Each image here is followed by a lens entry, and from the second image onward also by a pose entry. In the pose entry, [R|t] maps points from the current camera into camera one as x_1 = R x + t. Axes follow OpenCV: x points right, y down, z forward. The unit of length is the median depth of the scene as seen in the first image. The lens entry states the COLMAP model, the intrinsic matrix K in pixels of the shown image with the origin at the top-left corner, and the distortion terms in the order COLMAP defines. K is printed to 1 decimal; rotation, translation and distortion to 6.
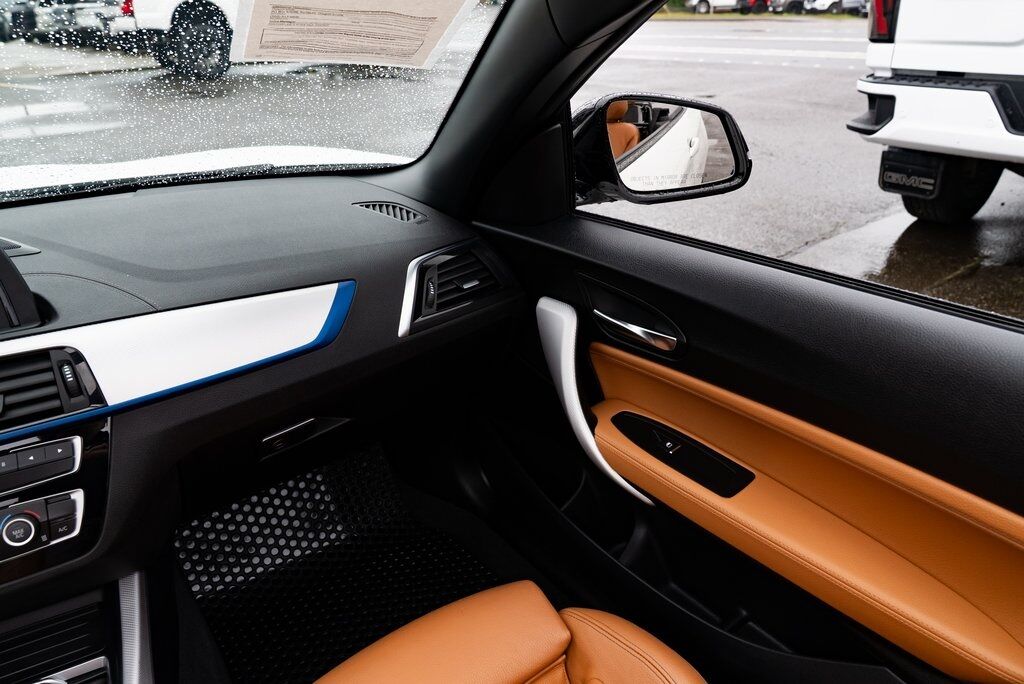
lens RADIAL K [[715.8, 0, 514.1], [0, 715.8, 339.0], [0, 0, 1]] dist [-0.021873, 0.006827]
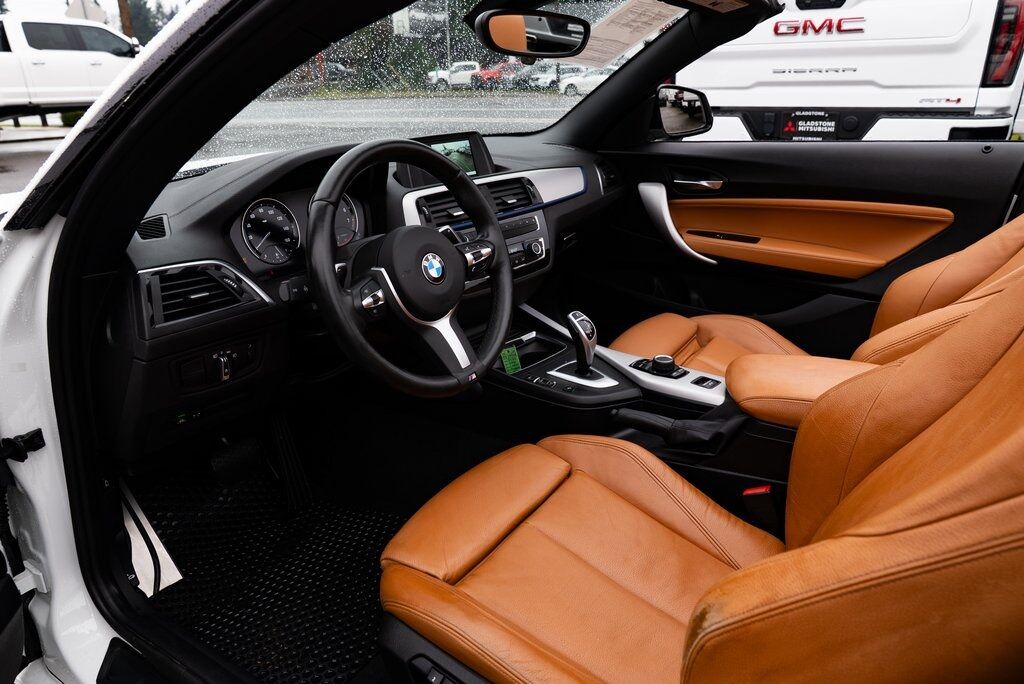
lens RADIAL K [[699.5, 0, 514.9], [0, 699.5, 340.8], [0, 0, 1]] dist [-0.037795, 0.024434]
pose [[0.939724, -0.123190, 0.318972, -1.124478], [0.149334, 0.987040, -0.058749, 0.509498], [-0.307601, 0.102842, 0.945941, -0.818819]]
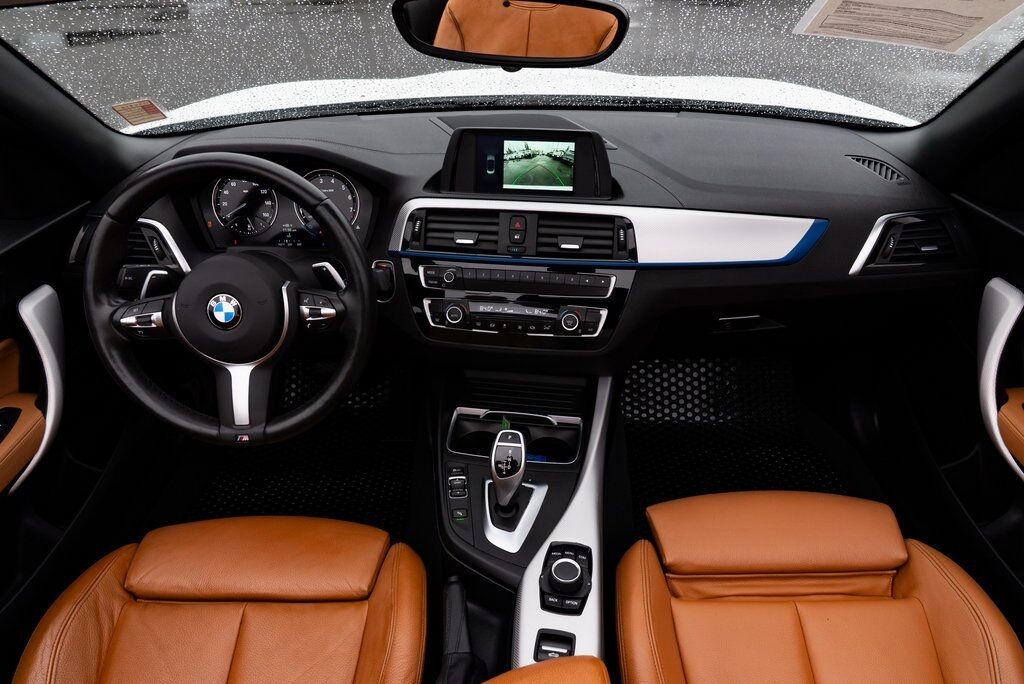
lens RADIAL K [[699.5, 0, 514.9], [0, 699.5, 340.8], [0, 0, 1]] dist [-0.037795, 0.024434]
pose [[0.798768, 0.330398, -0.502799, 0.016530], [-0.265248, 0.943503, 0.198609, 0.020103], [0.540012, -0.025276, 0.841278, -0.308441]]
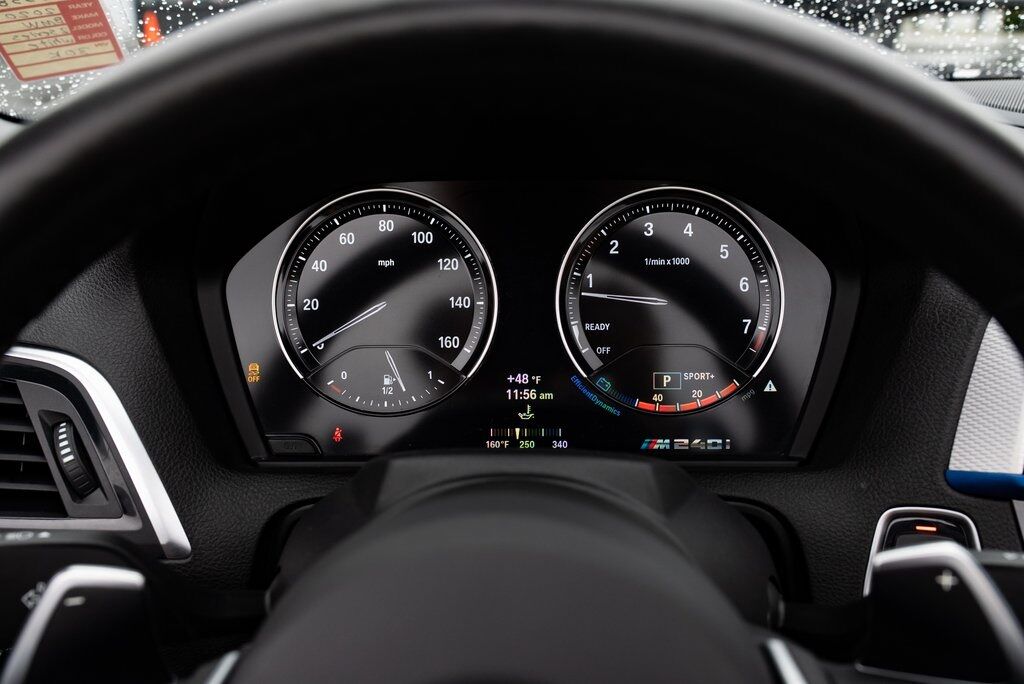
lens RADIAL K [[1018.8, 0, 512.0], [0, 1018.8, 342.0], [0, 0, 1]] dist [-0.004264, 0.003400]
pose [[0.789958, 0.212395, -0.575200, -0.737798], [-0.268598, 0.963162, -0.013231, 0.177029], [0.551200, 0.164949, 0.817906, 0.102790]]
